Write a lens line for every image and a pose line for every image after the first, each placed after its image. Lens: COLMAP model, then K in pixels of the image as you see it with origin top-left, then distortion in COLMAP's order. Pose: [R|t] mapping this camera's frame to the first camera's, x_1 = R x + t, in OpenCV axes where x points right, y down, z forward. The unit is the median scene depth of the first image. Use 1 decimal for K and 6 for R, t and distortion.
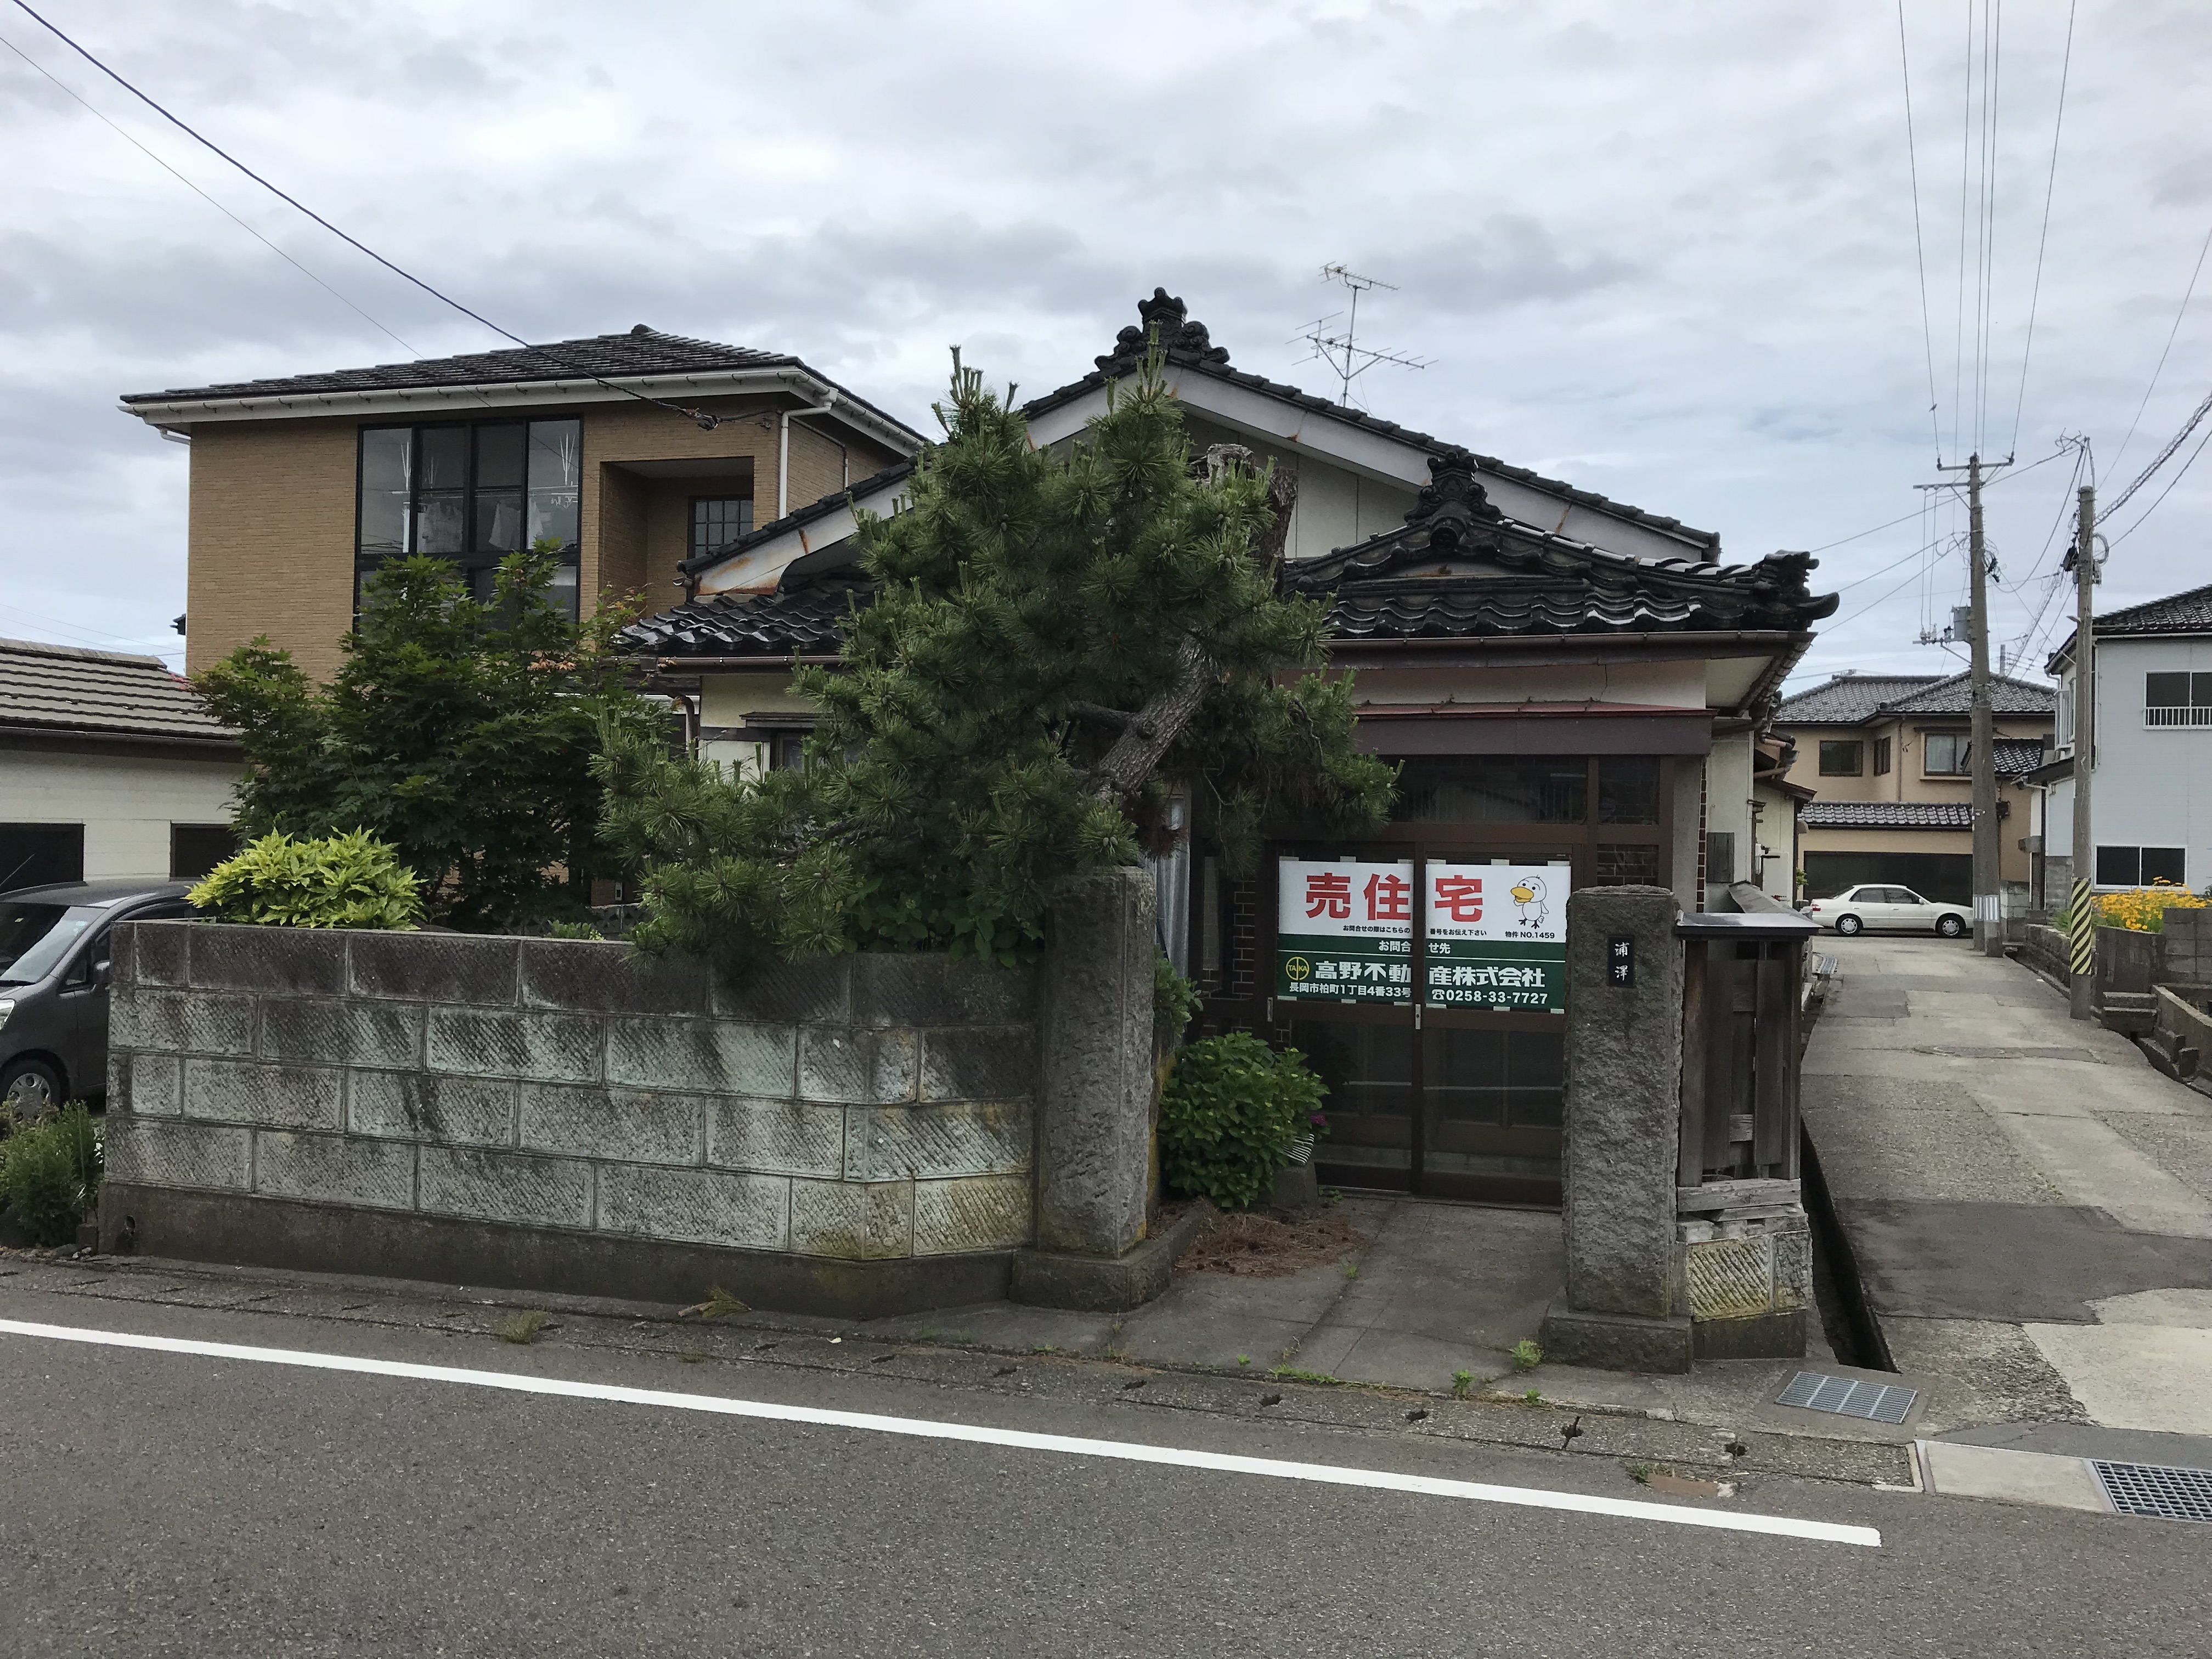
lens RADIAL K [[1834.1, 0, 1082.4], [0, 1834.1, 847.4], [0, 0, 1]] dist [0.036244, -0.046718]
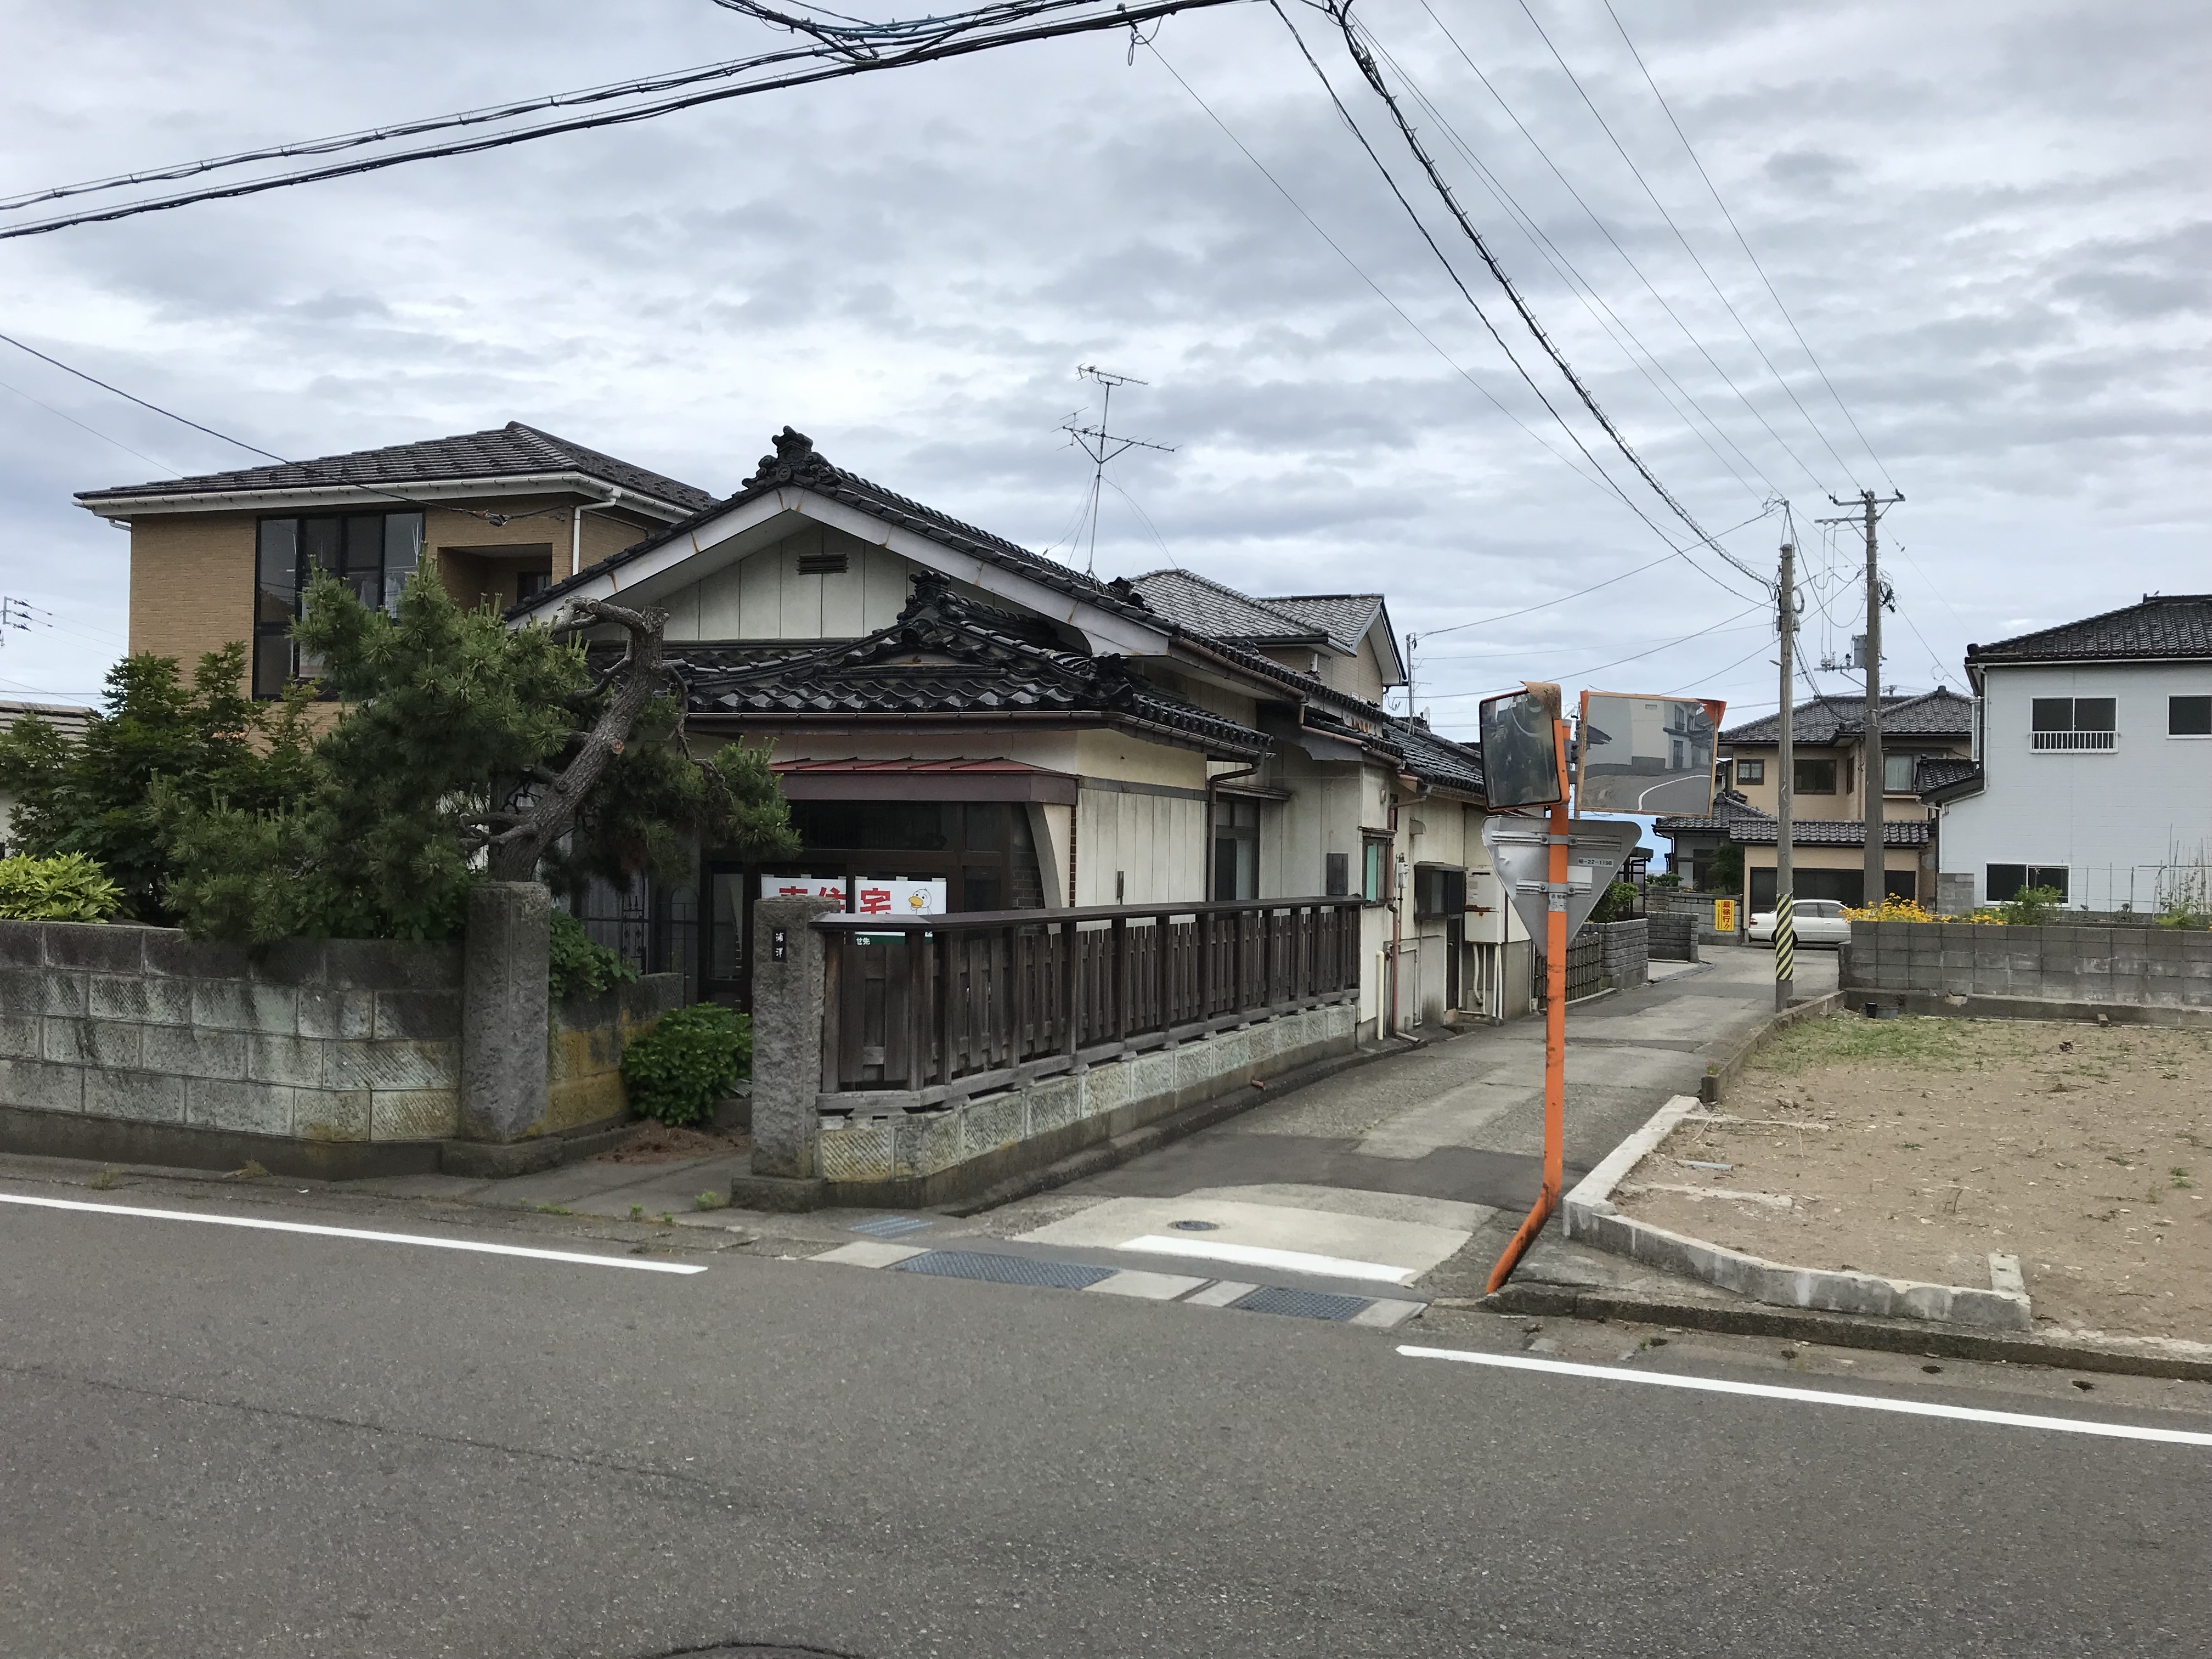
lens RADIAL K [[1834.1, 0, 1060.8], [0, 1834.1, 866.2], [0, 0, 1]] dist [0.036244, -0.046718]
pose [[0.997317, 0.004098, -0.073083, 0.445199], [-0.003810, 0.999984, 0.004075, -0.007572], [0.073099, -0.003786, 0.997318, -0.351991]]
